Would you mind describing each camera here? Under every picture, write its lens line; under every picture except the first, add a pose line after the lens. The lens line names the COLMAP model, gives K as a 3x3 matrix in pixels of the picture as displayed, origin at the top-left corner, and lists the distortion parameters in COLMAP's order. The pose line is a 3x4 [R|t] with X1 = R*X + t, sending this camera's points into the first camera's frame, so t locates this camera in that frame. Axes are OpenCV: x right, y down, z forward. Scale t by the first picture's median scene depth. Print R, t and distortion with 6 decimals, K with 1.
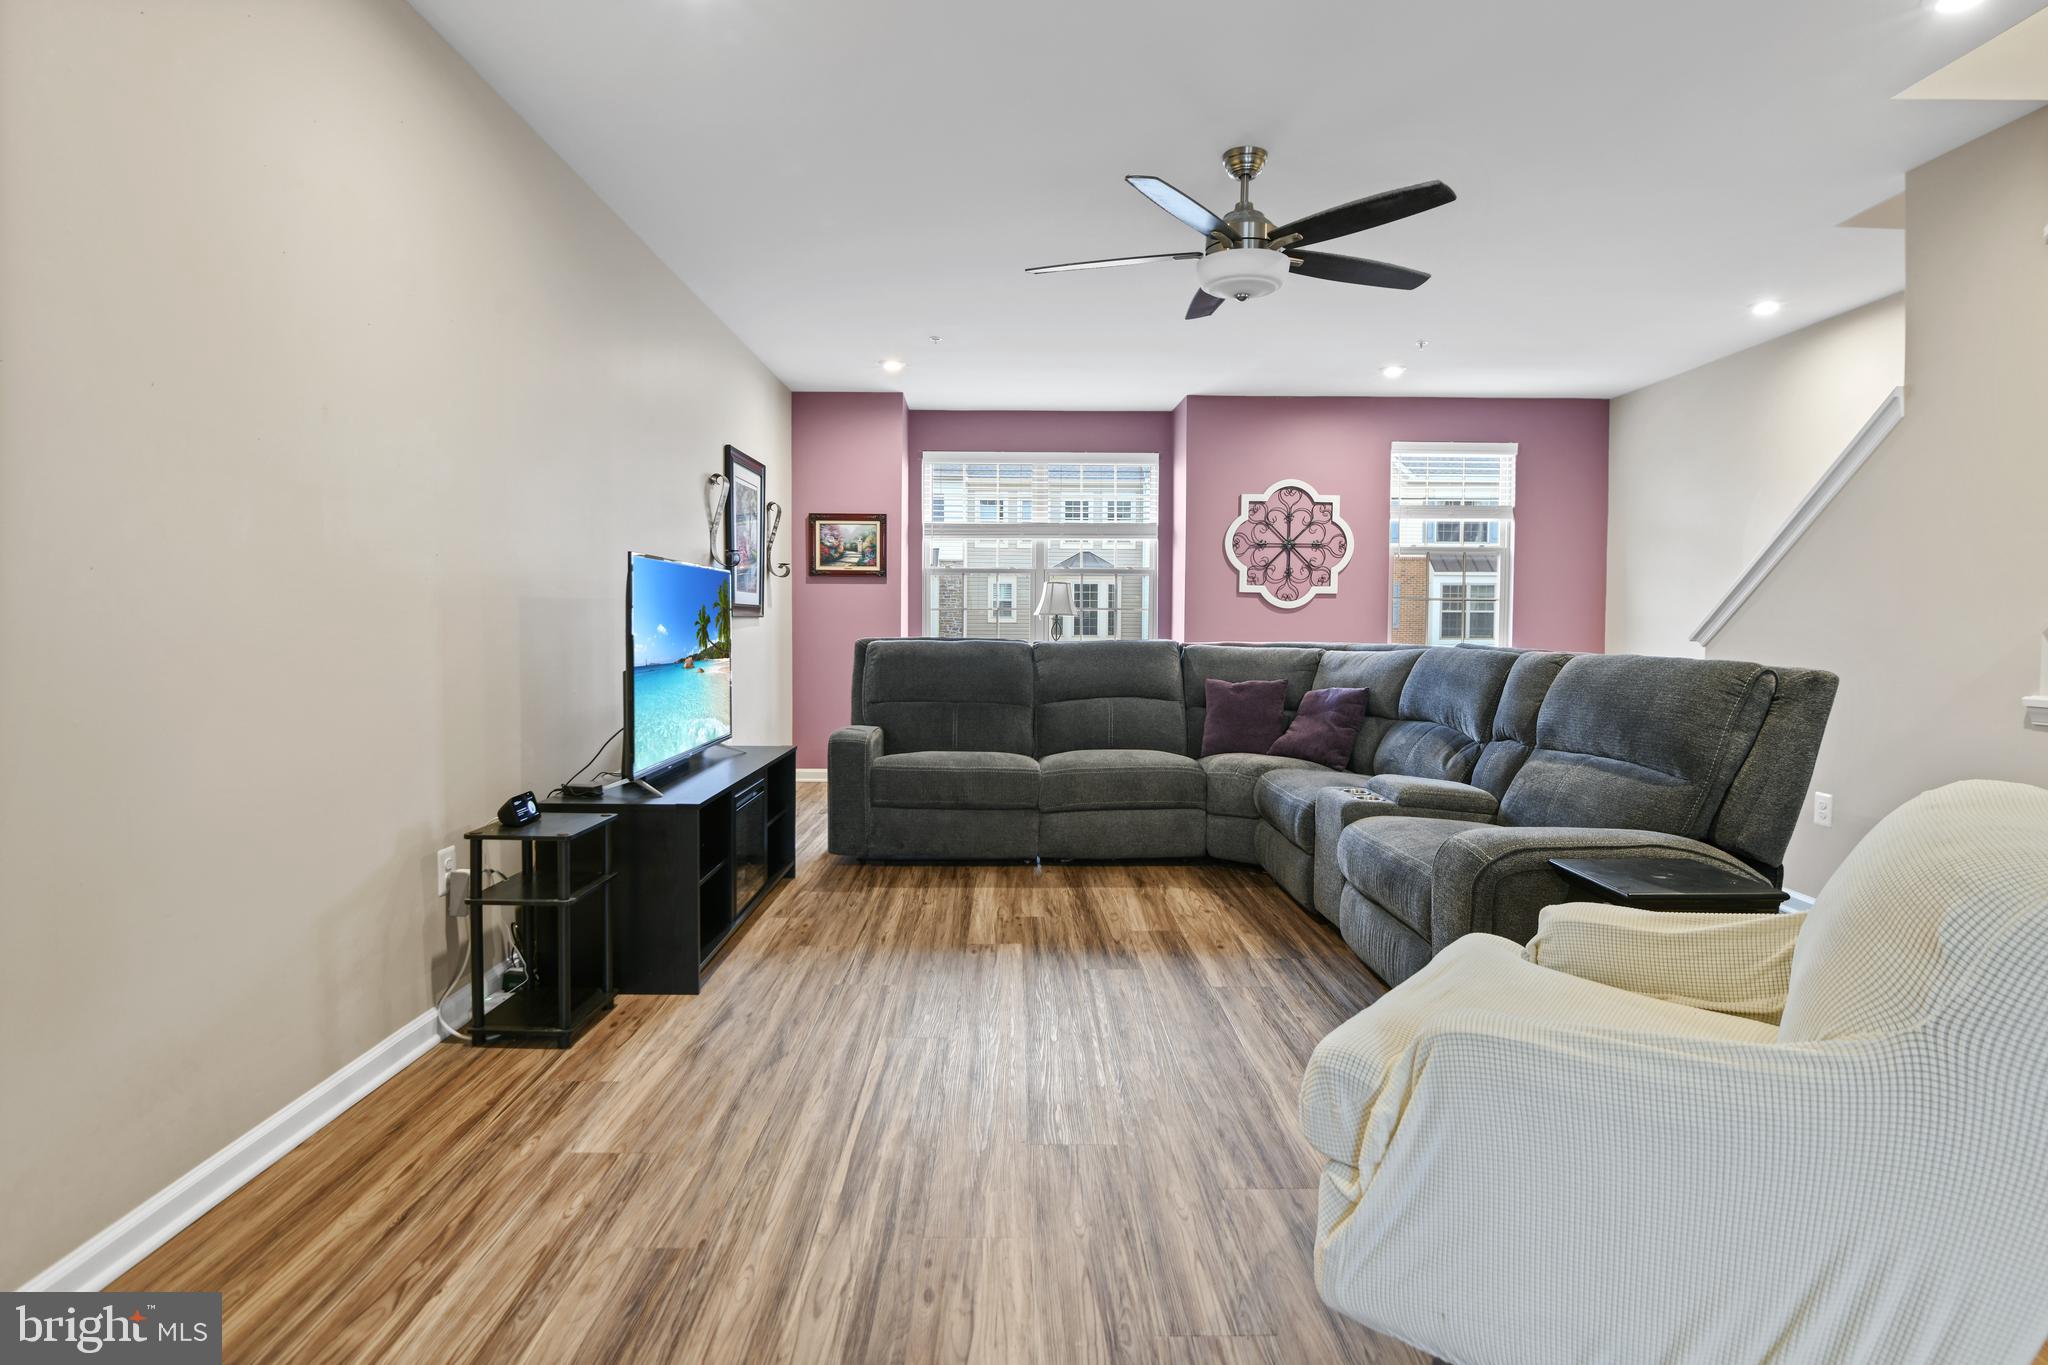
lens RADIAL K [[1067.2, 0, 1022.4], [0, 1067.2, 650.2], [0, 0, 1]] dist [-0.000841, -0.024843]
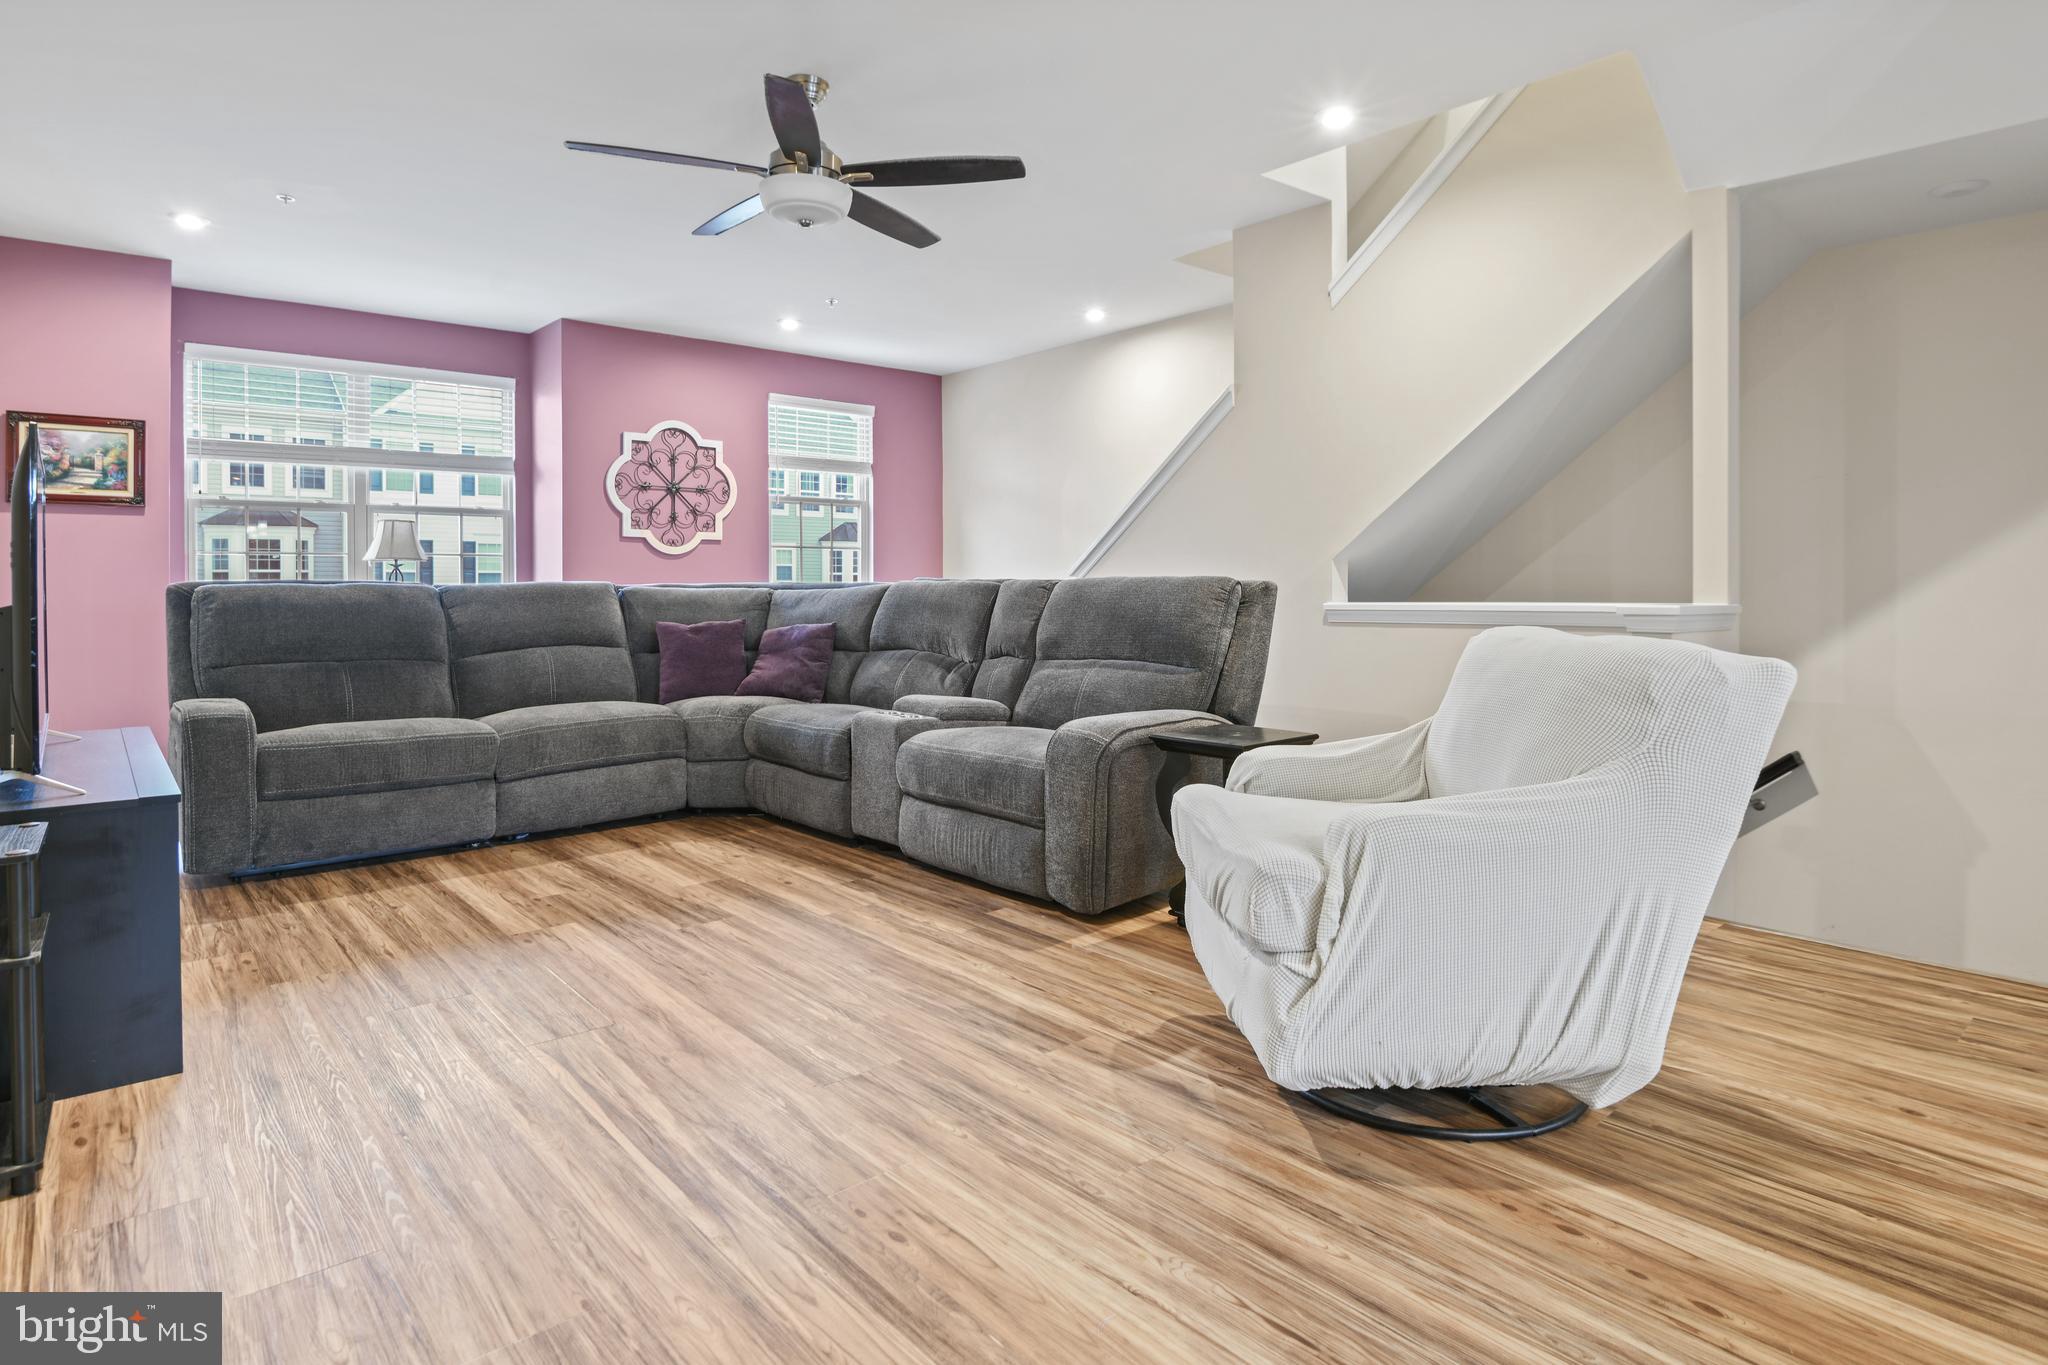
lens RADIAL K [[1092.0, 0, 1024.9], [0, 1092.0, 590.9], [0, 0, 1]] dist [-0.025112, -0.000889]
pose [[0.758758, -0.010958, 0.651280, -0.224394], [0.026917, 0.999532, -0.014543, 0.024736], [-0.650816, 0.028565, 0.758698, 0.075491]]
